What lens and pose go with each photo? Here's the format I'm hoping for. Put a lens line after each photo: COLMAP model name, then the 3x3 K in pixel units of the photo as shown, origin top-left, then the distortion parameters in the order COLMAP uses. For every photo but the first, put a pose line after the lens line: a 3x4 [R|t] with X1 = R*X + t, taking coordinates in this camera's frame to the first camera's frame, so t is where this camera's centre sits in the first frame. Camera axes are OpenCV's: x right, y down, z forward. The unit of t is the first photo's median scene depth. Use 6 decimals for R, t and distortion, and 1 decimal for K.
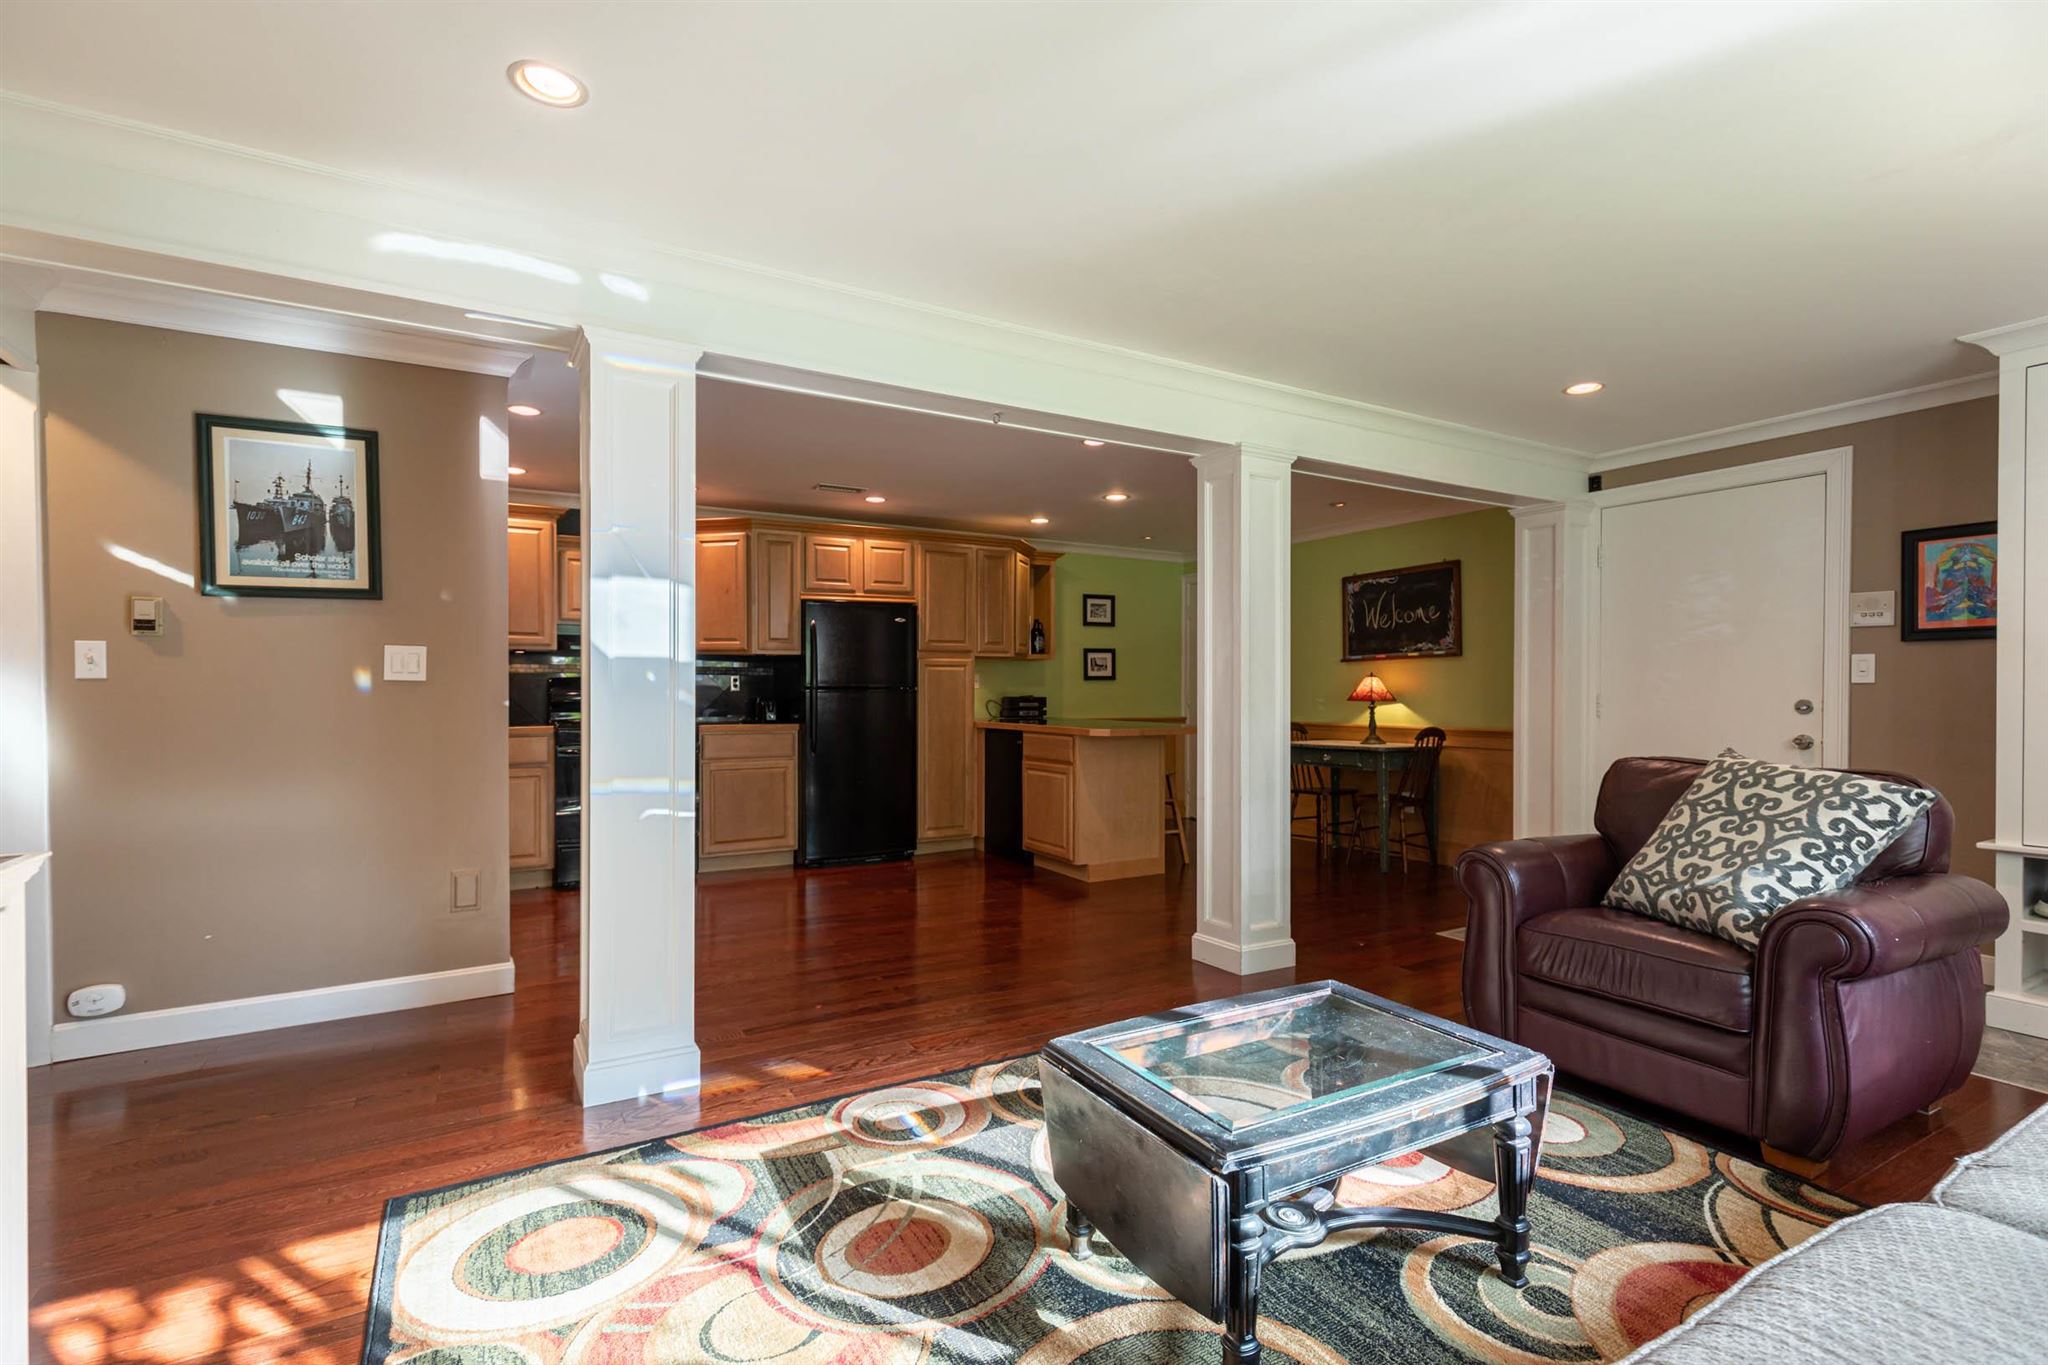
lens RADIAL K [[952.5, 0, 1017.0], [0, 952.5, 687.4], [0, 0, 1]] dist [0.012476, -0.002227]
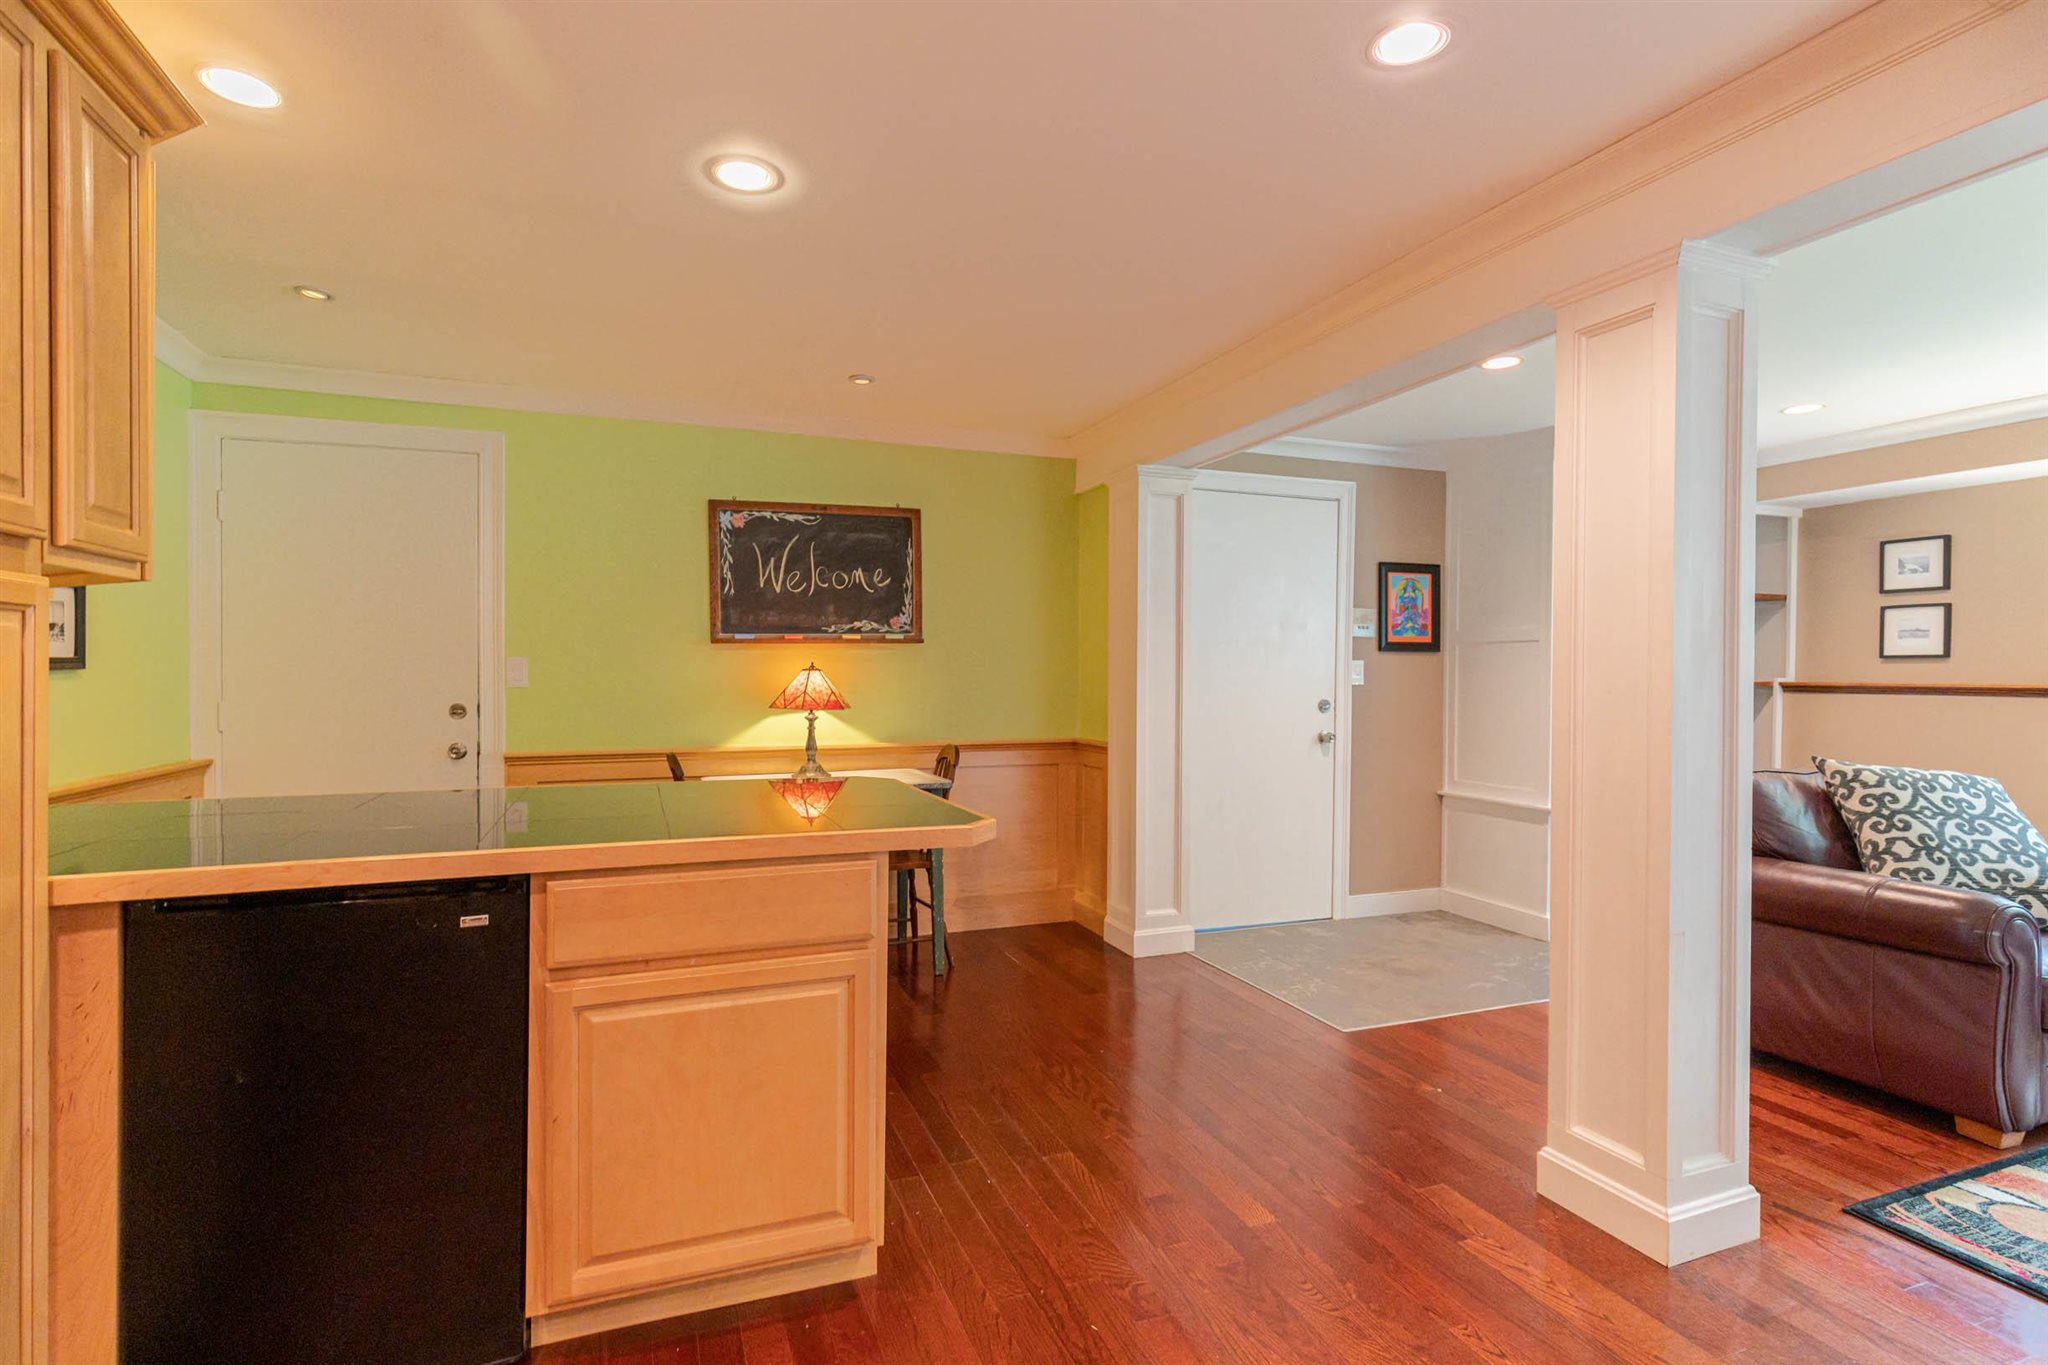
lens RADIAL K [[952.5, 0, 976.7], [0, 952.5, 682.5], [0, 0, 1]] dist [0.012476, -0.002227]
pose [[0.180269, -0.010536, 0.983561, -0.356745], [-0.007194, 0.999902, 0.012029, -0.018184], [-0.983591, -0.009244, 0.180175, 1.241253]]
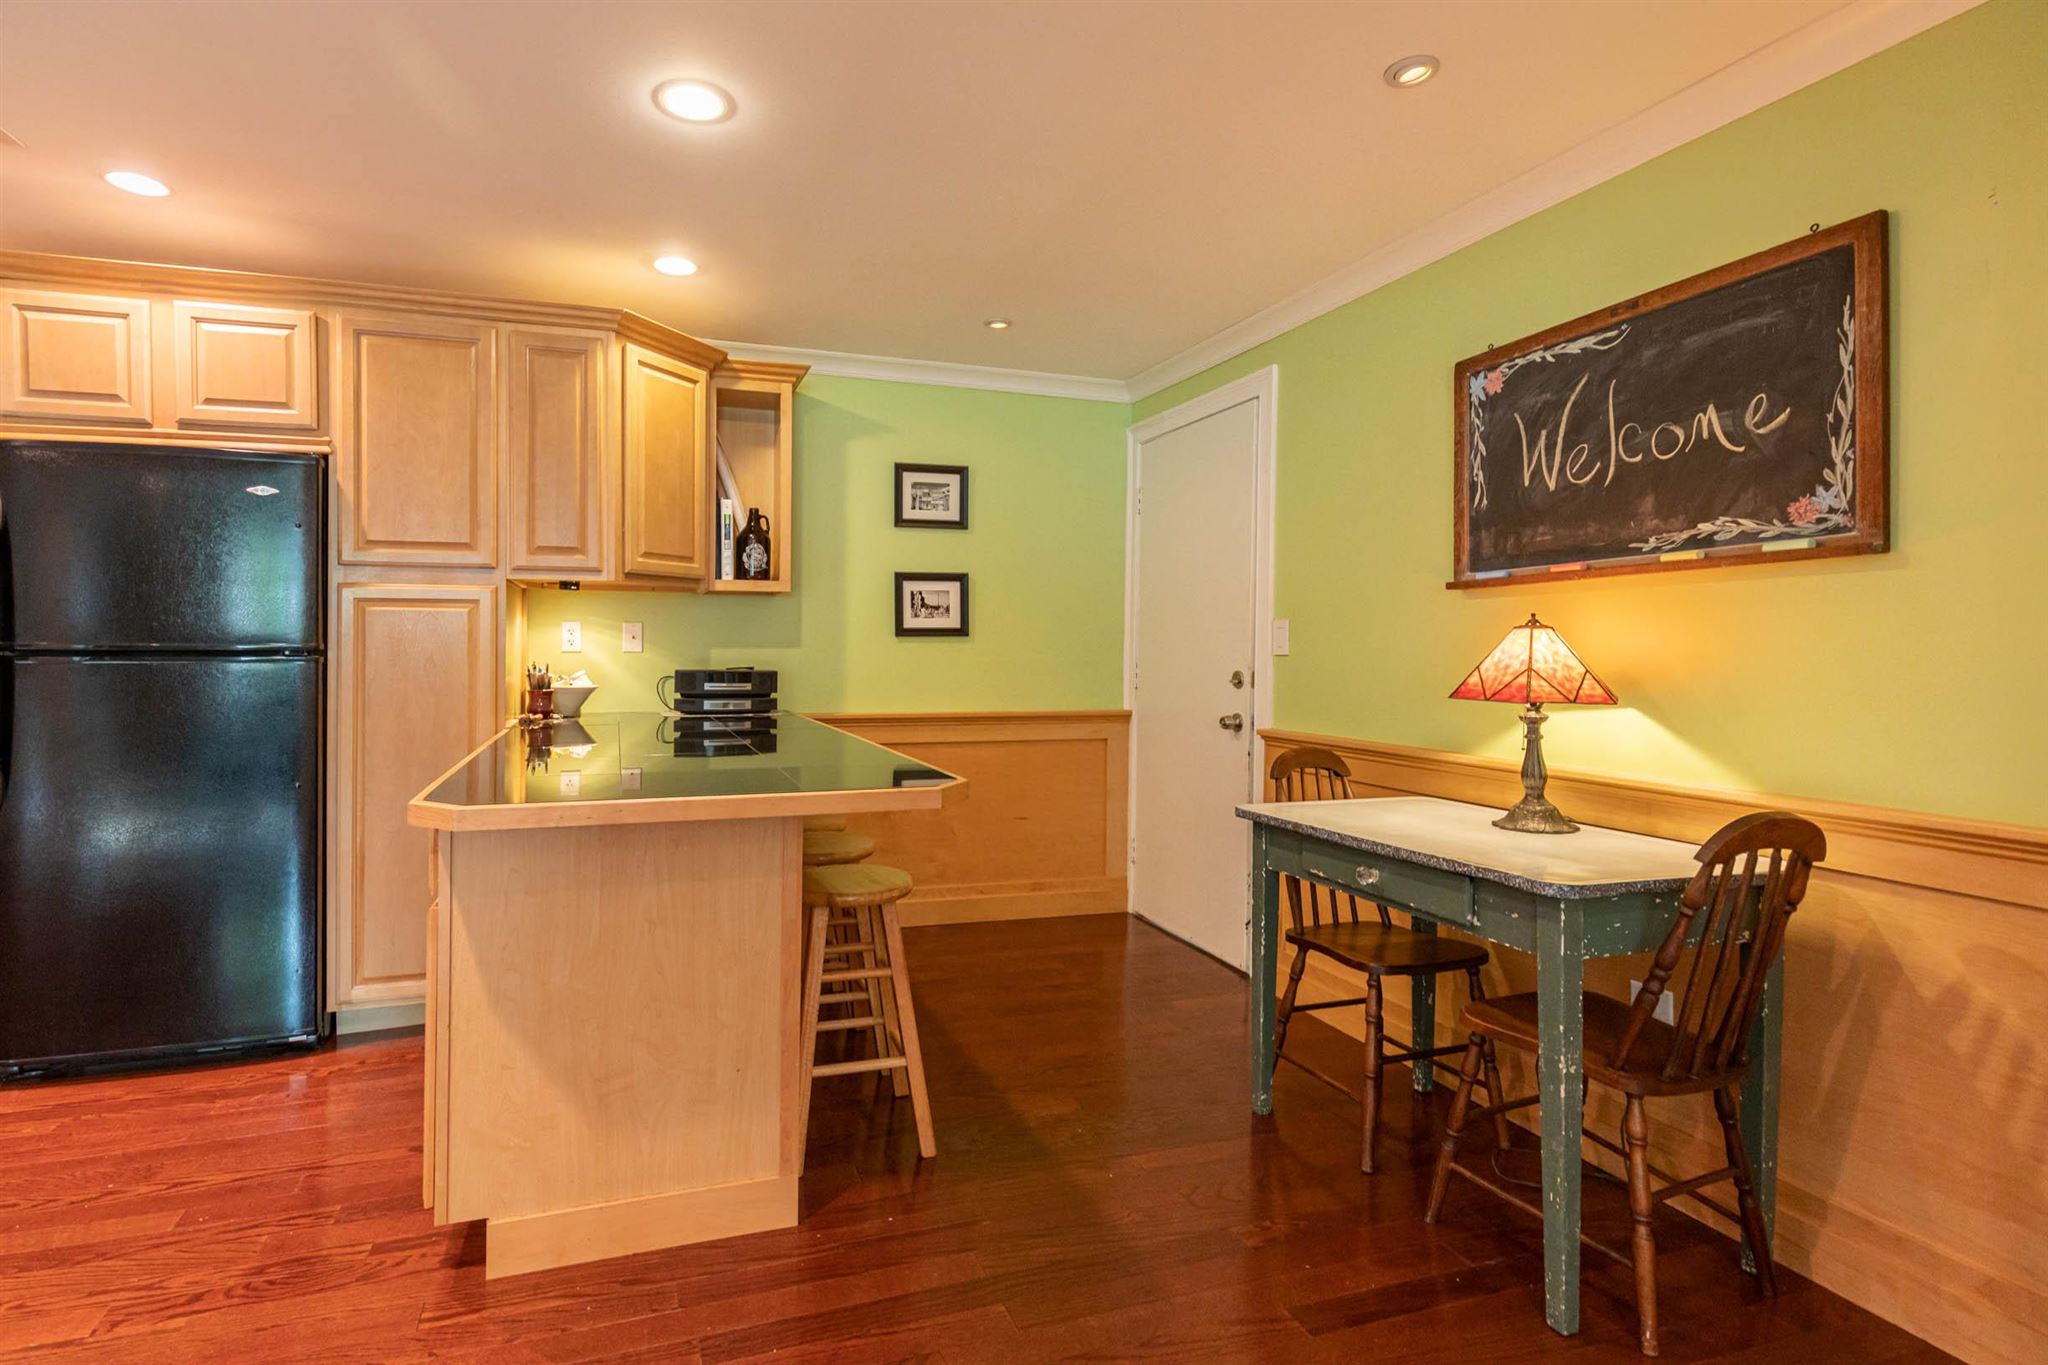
lens RADIAL K [[952.5, 0, 935.2], [0, 952.5, 646.8], [0, 0, 1]] dist [0.012476, -0.002227]
pose [[0.976257, 0.002952, -0.216597, 0.380863], [-0.000954, 0.999956, 0.009325, -0.011952], [0.216615, -0.008897, 0.976217, 0.993343]]
